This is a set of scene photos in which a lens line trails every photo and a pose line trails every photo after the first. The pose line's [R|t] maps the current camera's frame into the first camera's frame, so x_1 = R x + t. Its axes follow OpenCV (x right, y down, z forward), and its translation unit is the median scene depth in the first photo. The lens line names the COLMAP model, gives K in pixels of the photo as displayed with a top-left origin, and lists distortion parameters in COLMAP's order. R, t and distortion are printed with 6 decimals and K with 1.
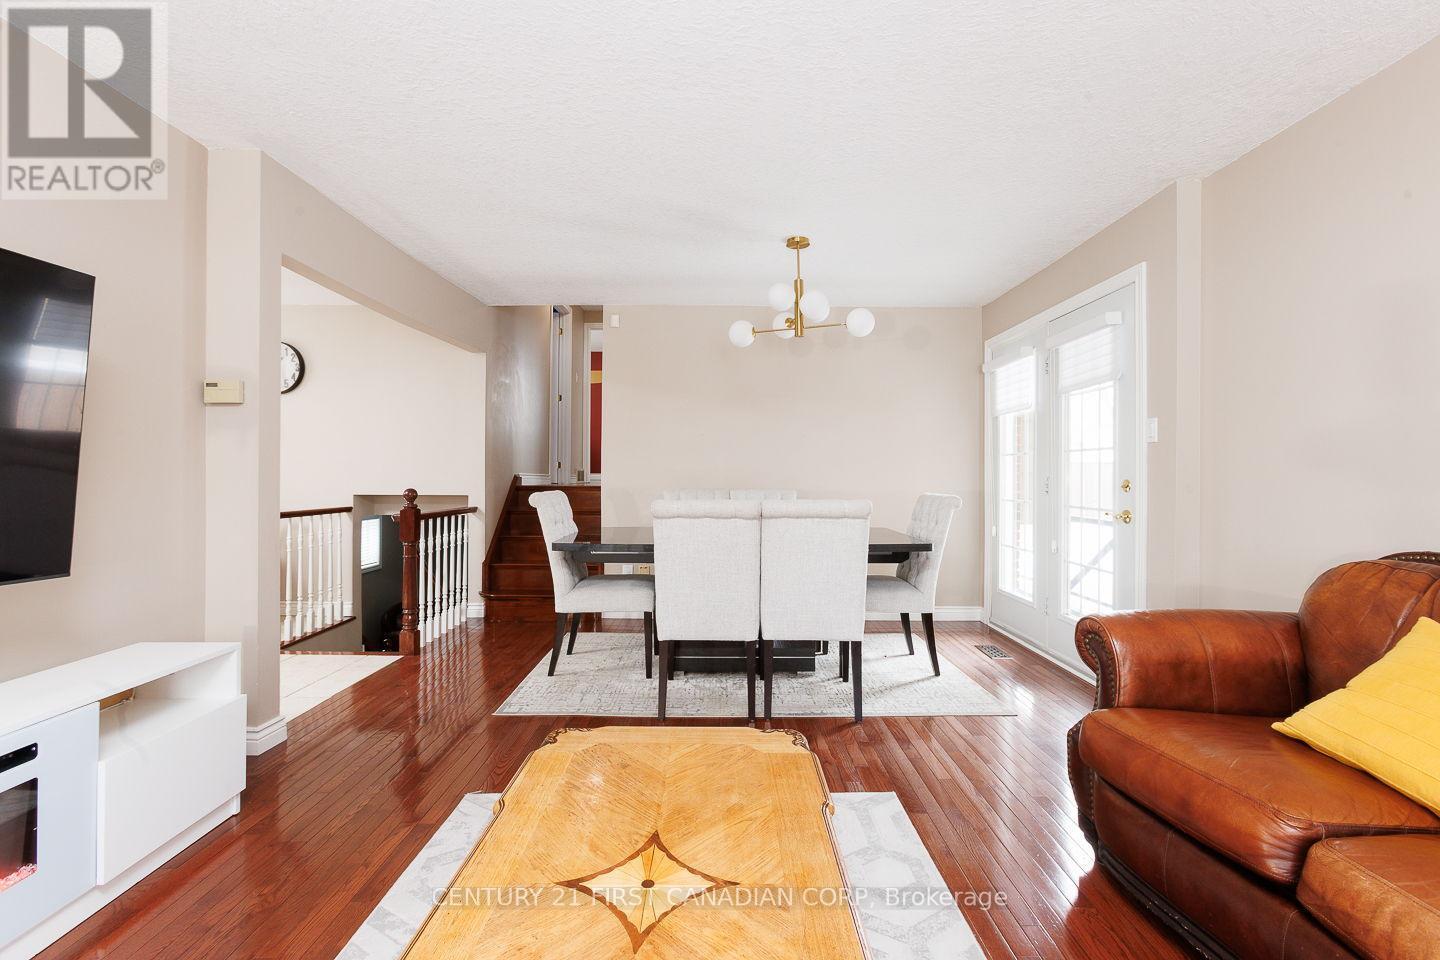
lens RADIAL K [[623.6, 0, 720.6], [0, 623.6, 474.2], [0, 0, 1]] dist [-0.003466, 0.000967]
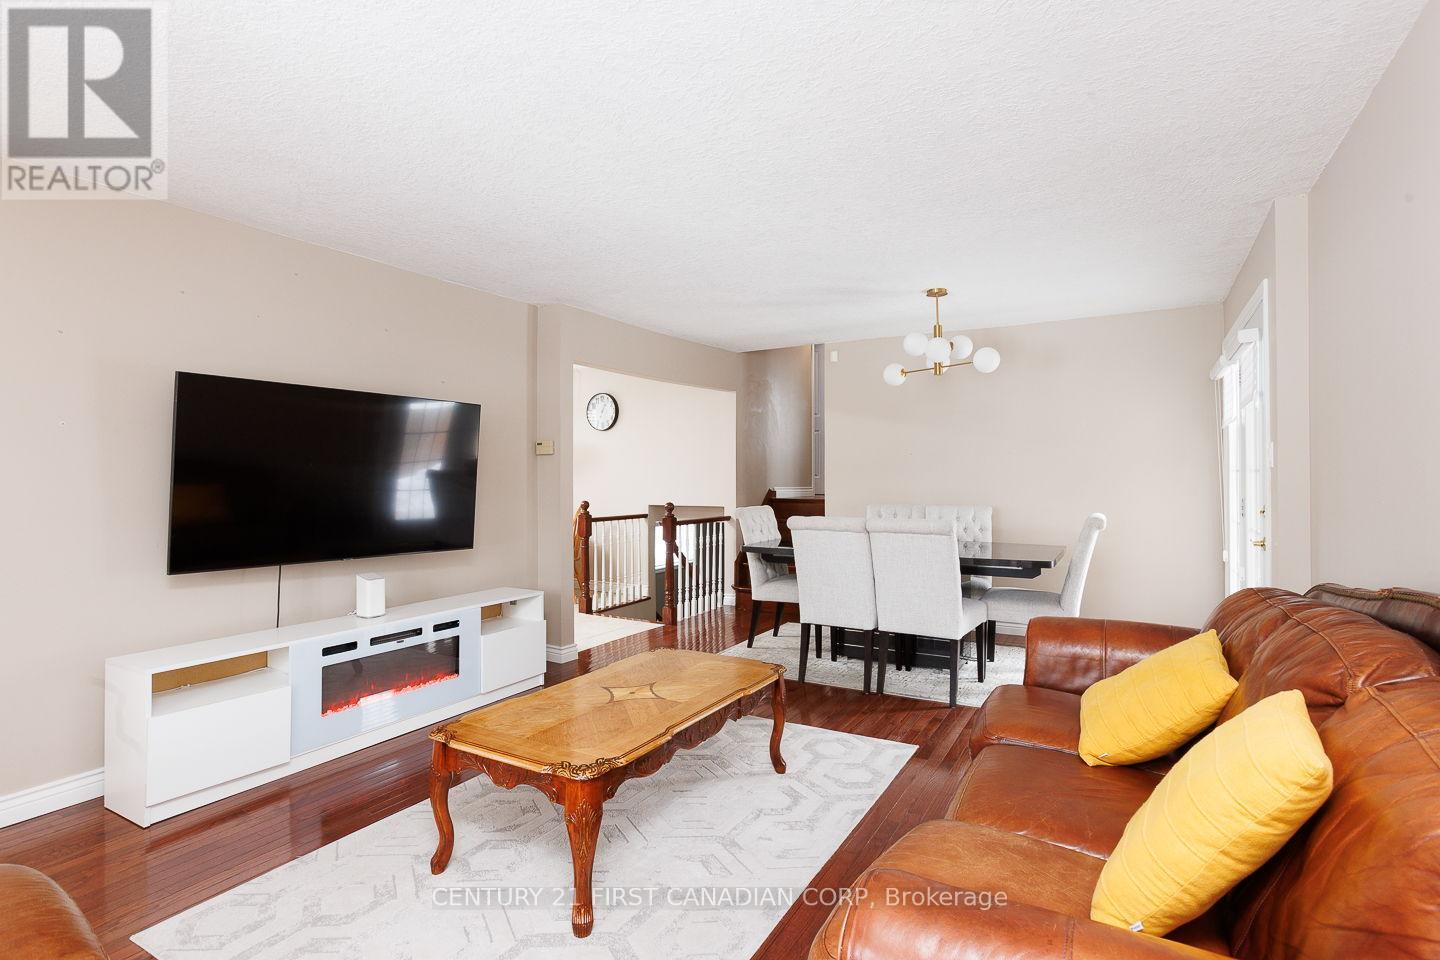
lens RADIAL K [[686.8, 0, 719.6], [0, 686.8, 479.2], [0, 0, 1]] dist [-0.000819, -0.000004]
pose [[0.869690, -0.004762, -0.493576, 0.311641], [0.006733, 0.999975, 0.002215, -0.028224], [0.493553, -0.005250, 0.869700, -0.228974]]
